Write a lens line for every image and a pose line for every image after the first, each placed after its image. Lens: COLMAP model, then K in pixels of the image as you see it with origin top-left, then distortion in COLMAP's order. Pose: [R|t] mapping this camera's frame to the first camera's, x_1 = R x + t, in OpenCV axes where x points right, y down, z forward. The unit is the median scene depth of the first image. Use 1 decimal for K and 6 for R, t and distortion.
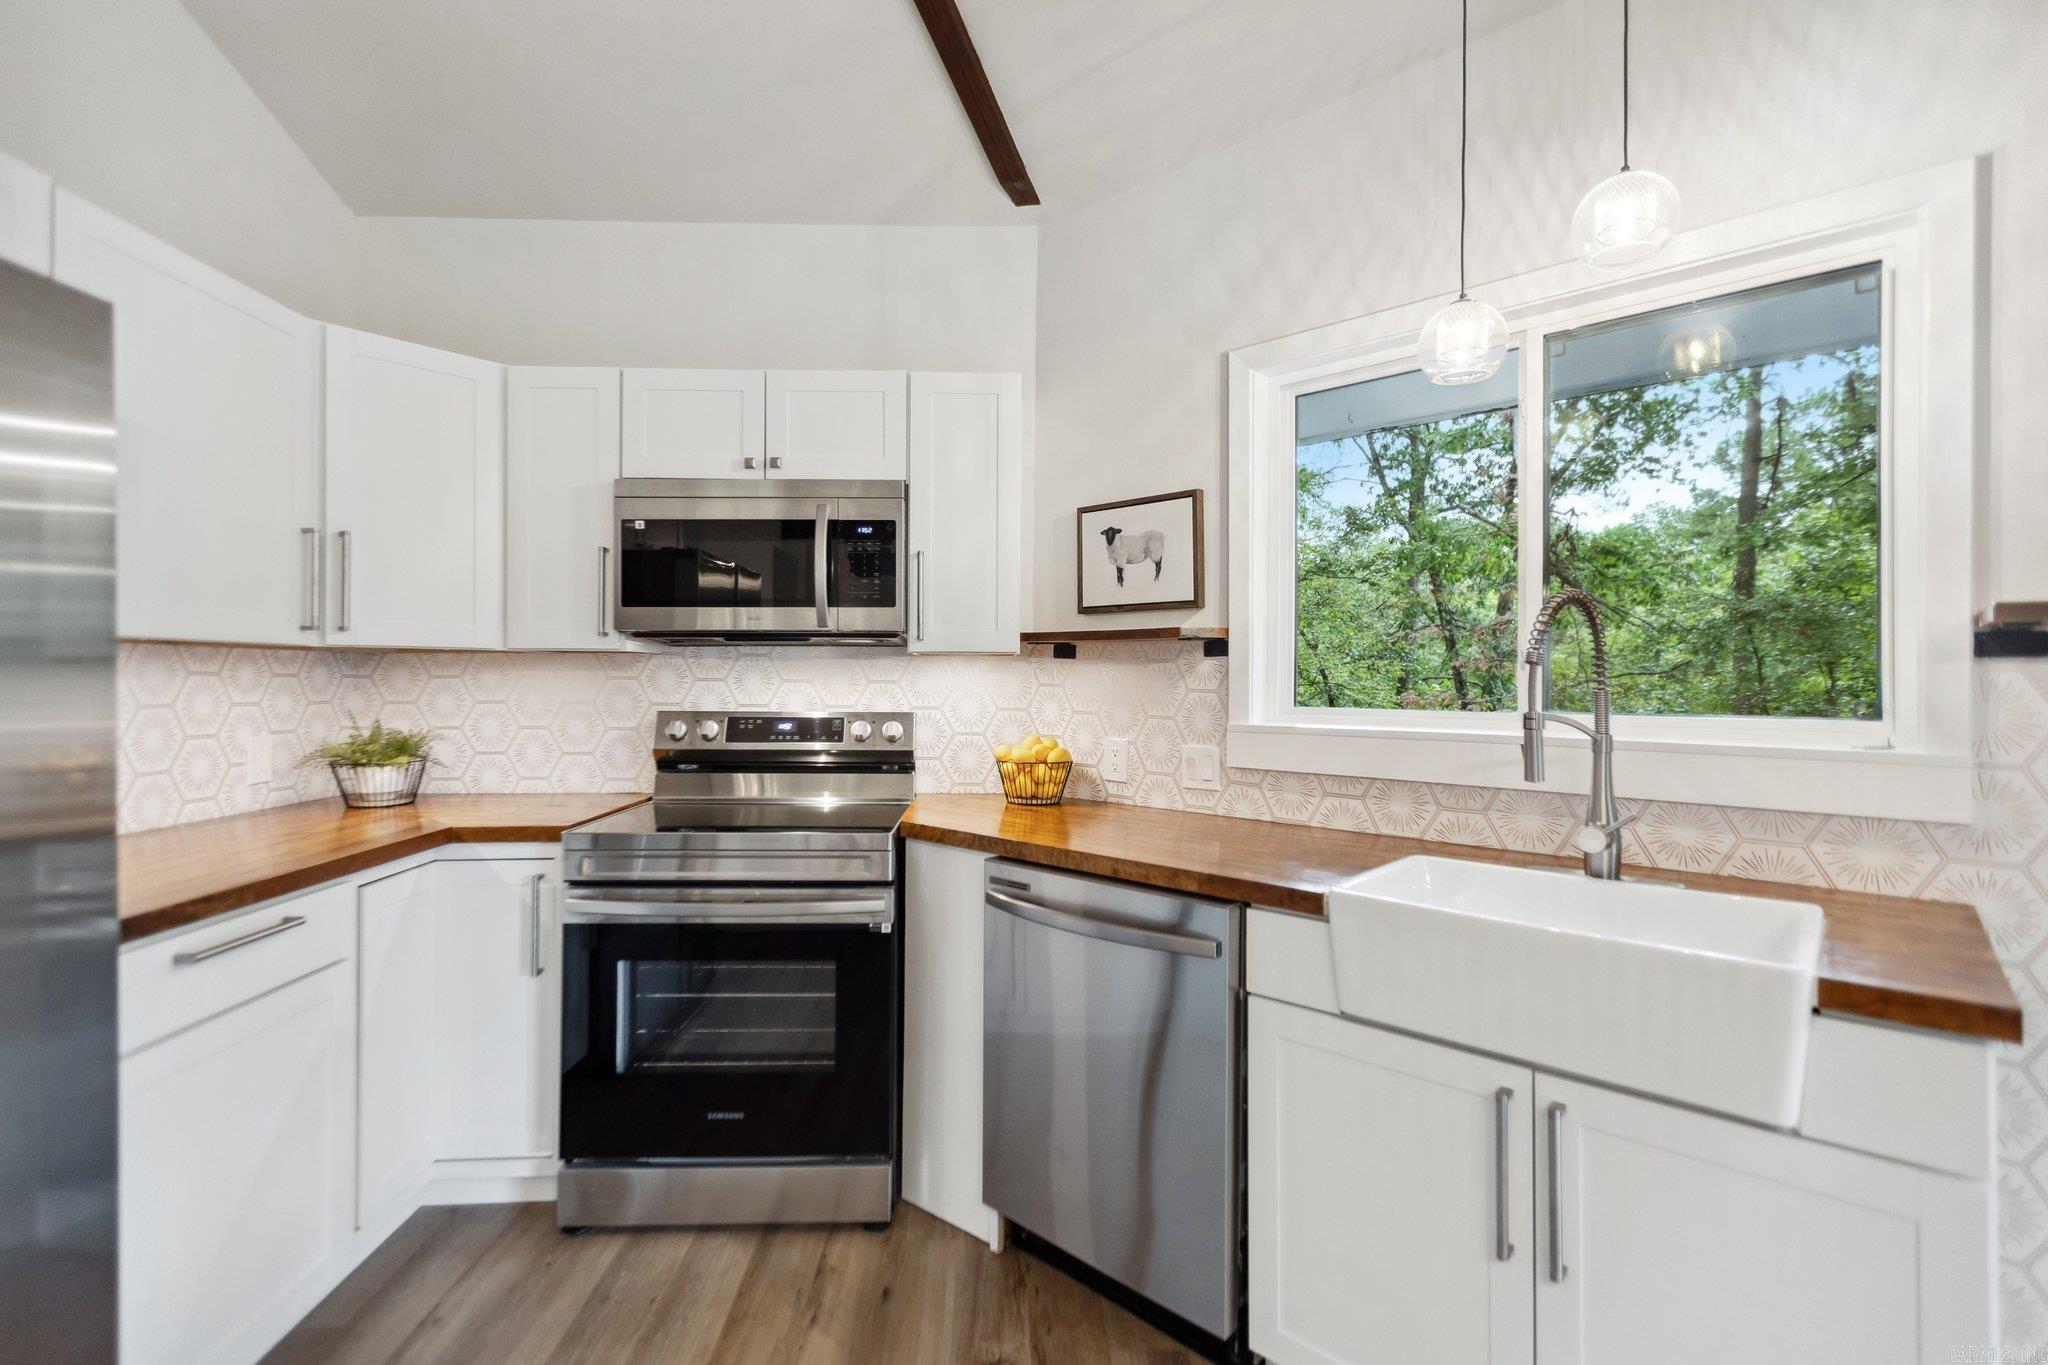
lens RADIAL K [[946.6, 0, 1026.2], [0, 946.6, 672.3], [0, 0, 1]] dist [0.021314, -0.000324]
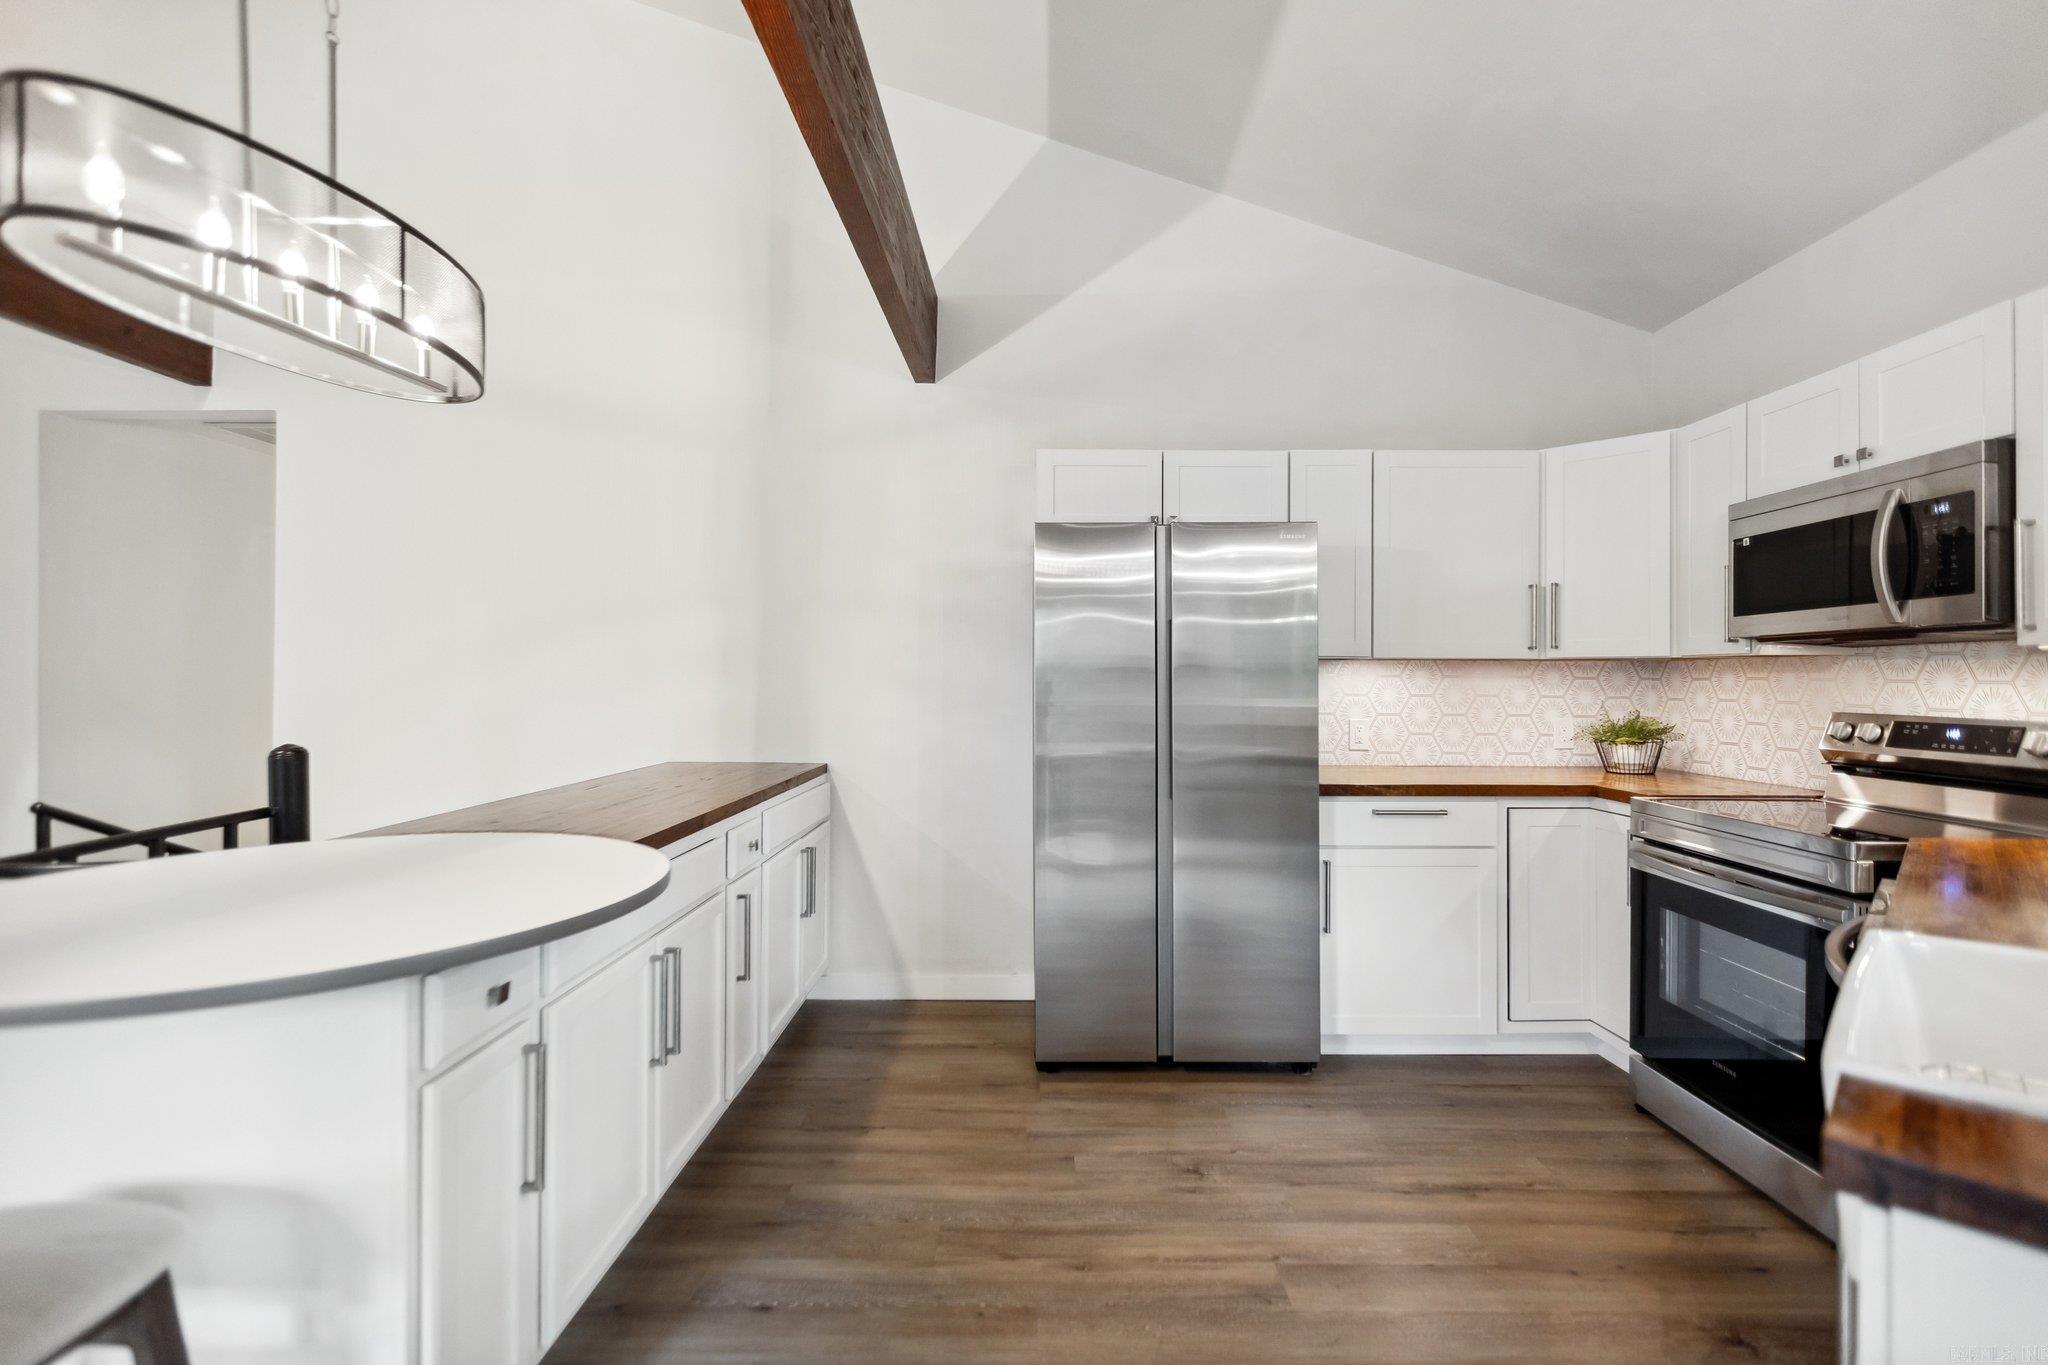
lens RADIAL K [[946.6, 0, 1026.2], [0, 946.6, 672.3], [0, 0, 1]] dist [0.021314, -0.000324]
pose [[-0.037891, -0.011929, -0.999211, 0.732610], [0.001159, 0.999928, -0.011982, 0.010254], [0.999281, -0.001612, -0.037875, 0.191998]]
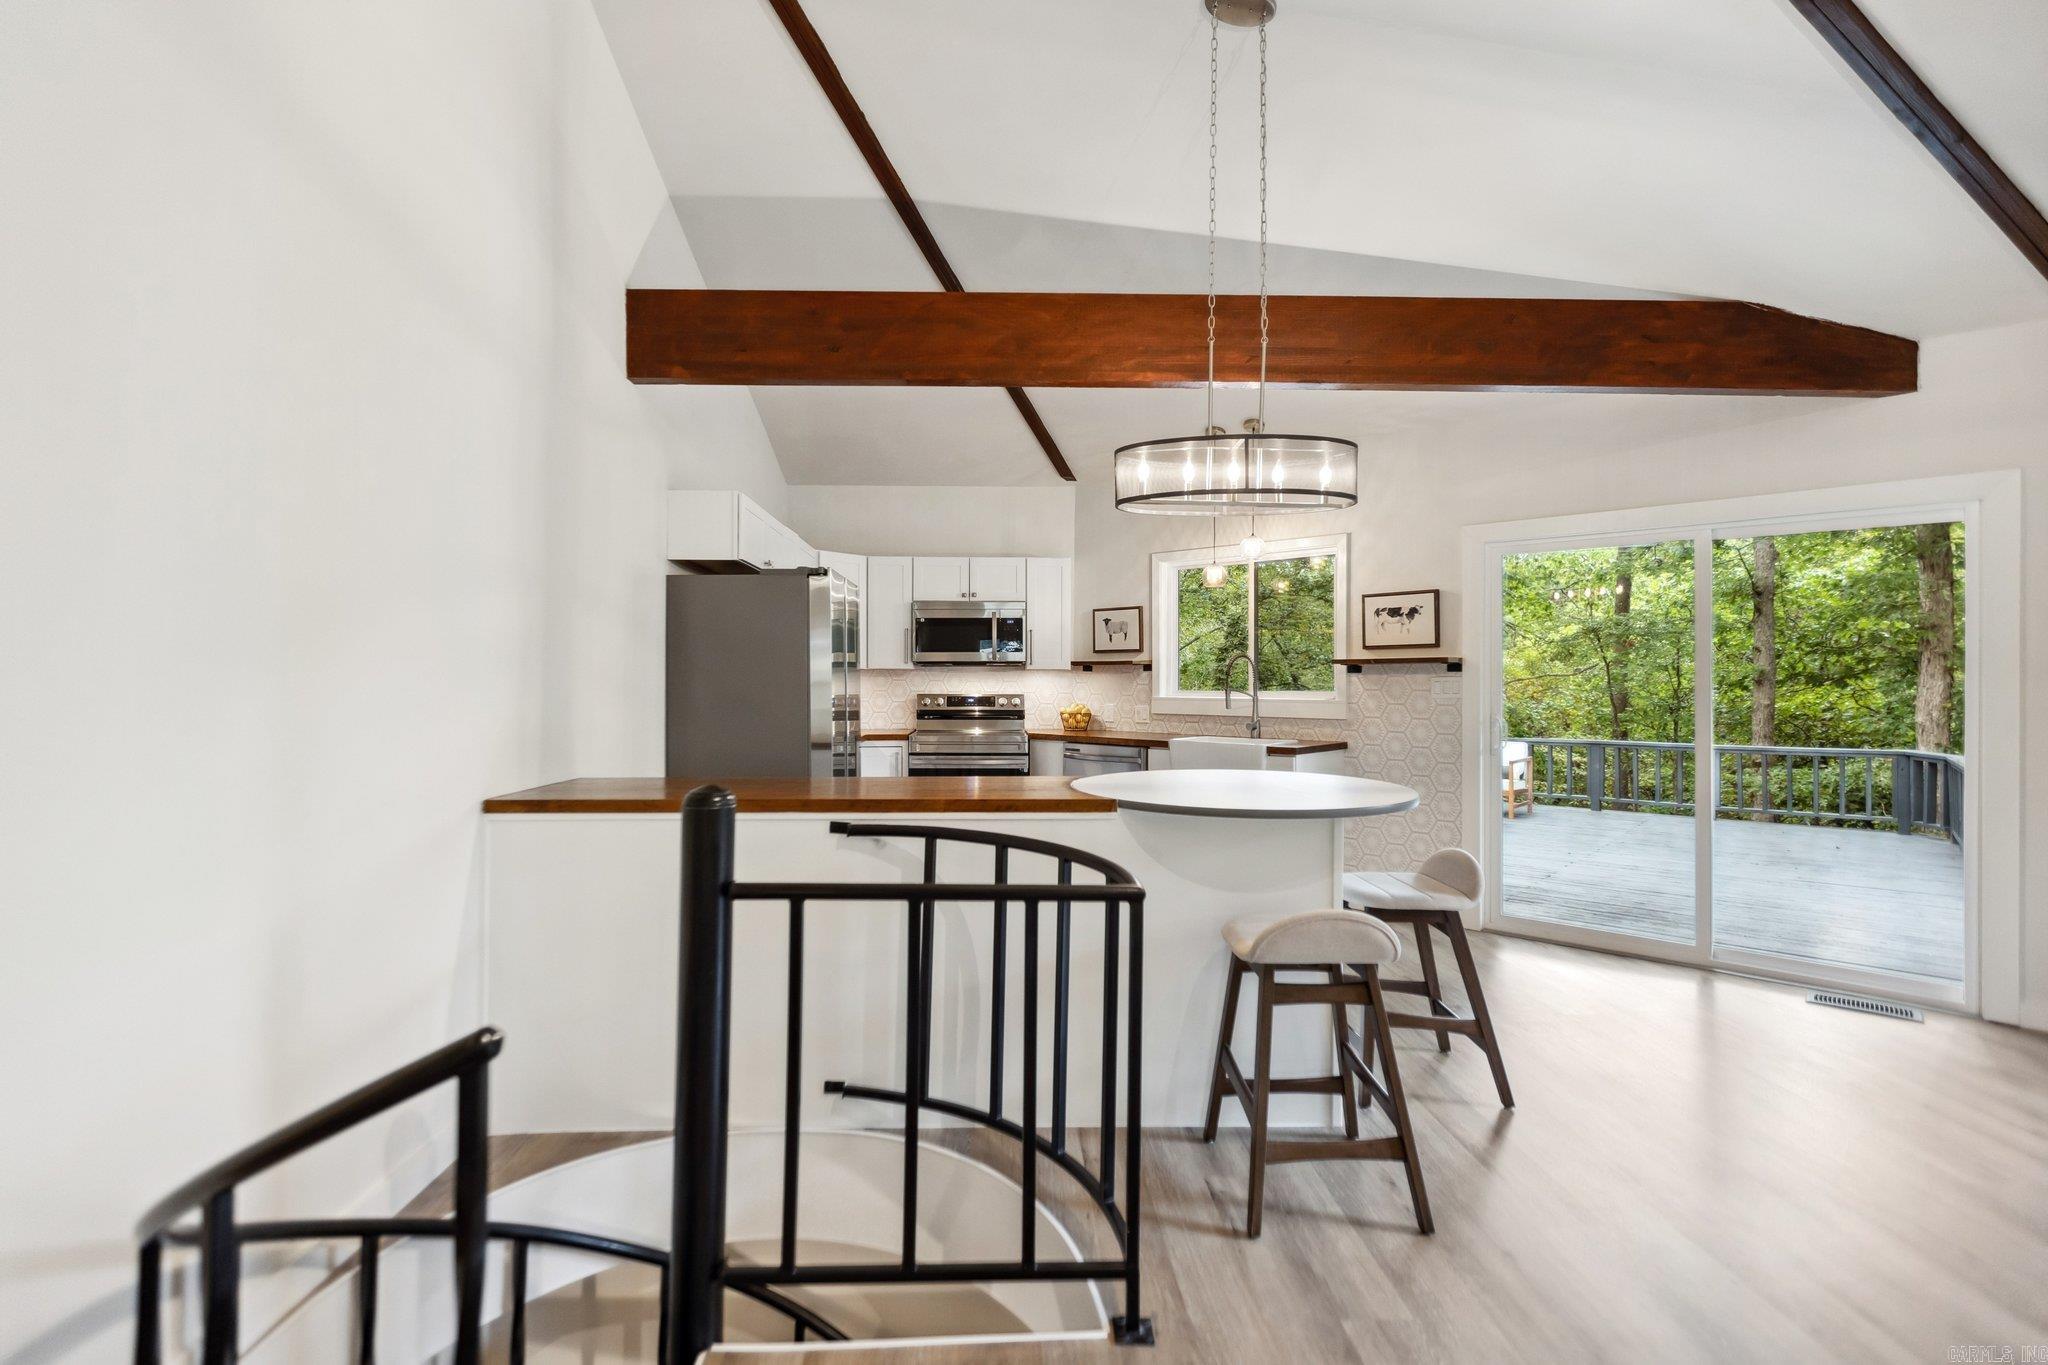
lens RADIAL K [[946.6, 0, 1026.2], [0, 946.6, 672.3], [0, 0, 1]] dist [0.021314, -0.000324]
pose [[0.999995, -0.002983, 0.001311, -0.127969], [0.002987, 0.999991, -0.003077, -0.006187], [-0.001302, 0.003081, 0.999994, -1.510717]]
